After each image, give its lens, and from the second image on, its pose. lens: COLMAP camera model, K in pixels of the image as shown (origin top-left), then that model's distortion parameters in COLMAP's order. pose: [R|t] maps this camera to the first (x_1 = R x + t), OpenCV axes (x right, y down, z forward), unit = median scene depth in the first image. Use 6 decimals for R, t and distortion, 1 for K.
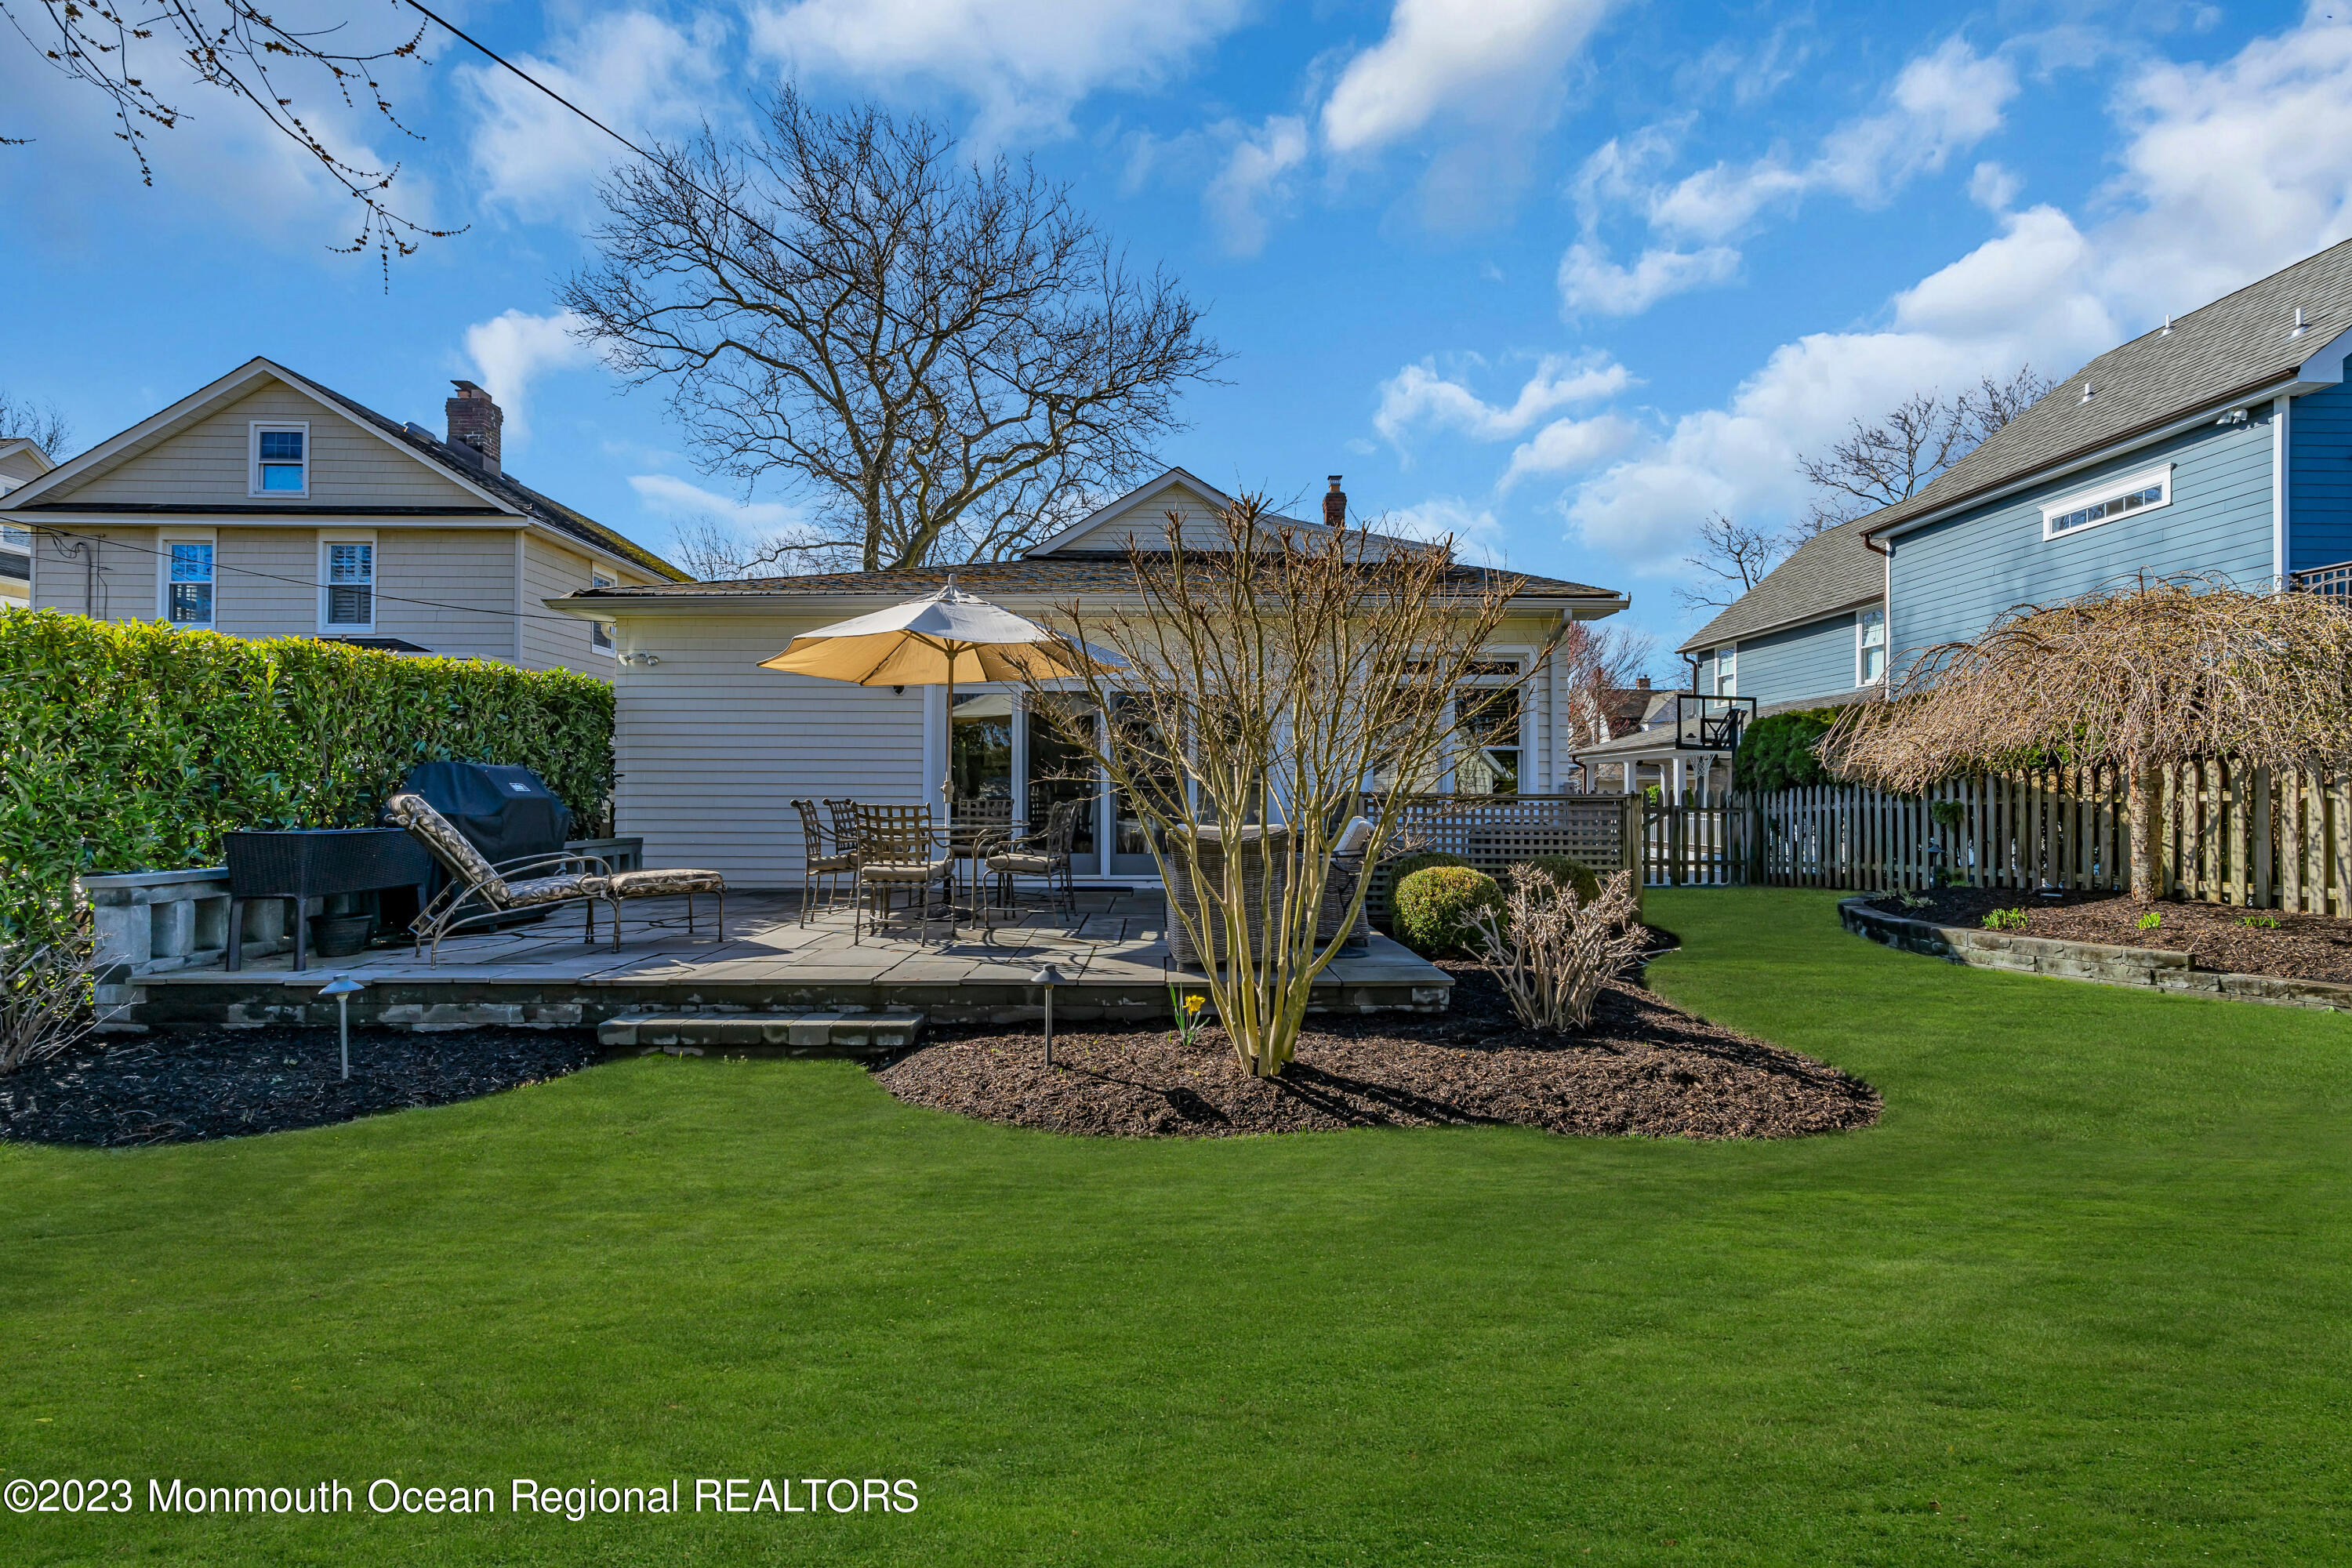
lens RADIAL K [[1067.4, 0, 1178.2], [0, 1067.4, 786.3], [0, 0, 1]] dist [-0.000015, -0.000045]
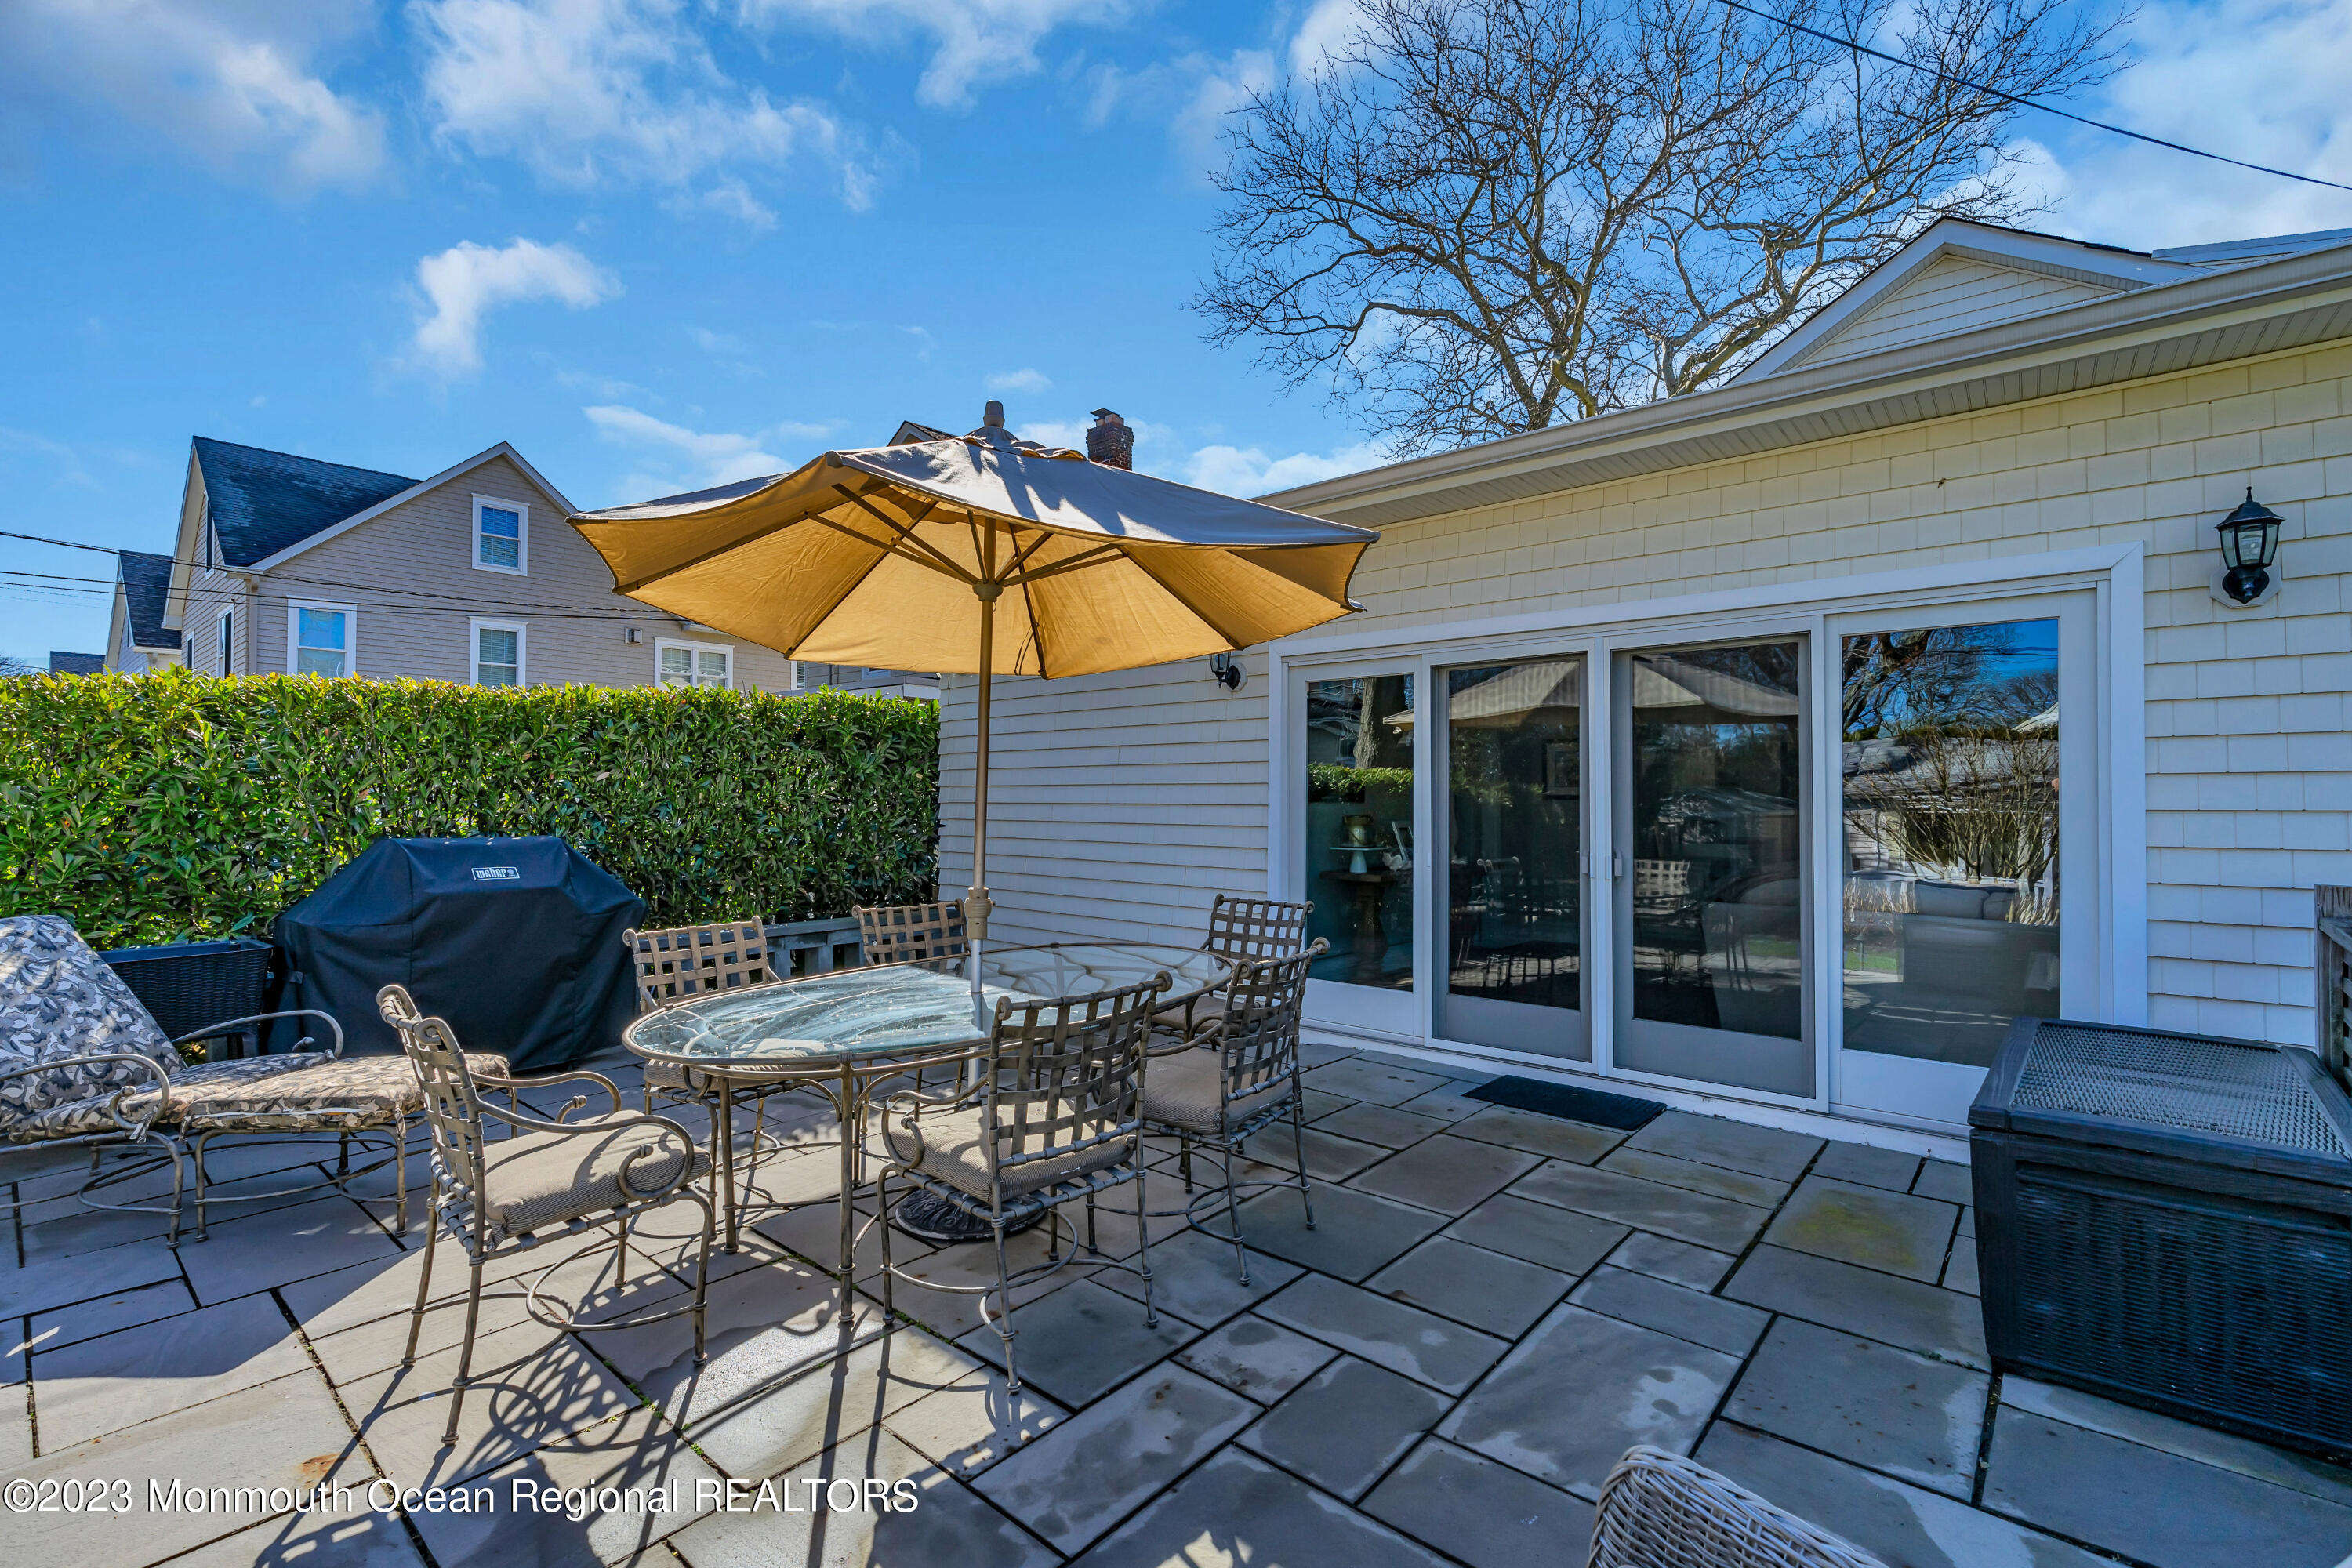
lens RADIAL K [[1067.4, 0, 1174.5], [0, 1067.4, 784.9], [0, 0, 1]] dist [-0.000015, -0.000045]
pose [[0.749403, -0.011347, -0.662017, 0.048377], [0.009696, 0.999934, -0.006163, -0.016372], [0.662043, -0.001800, 0.749464, 0.282685]]
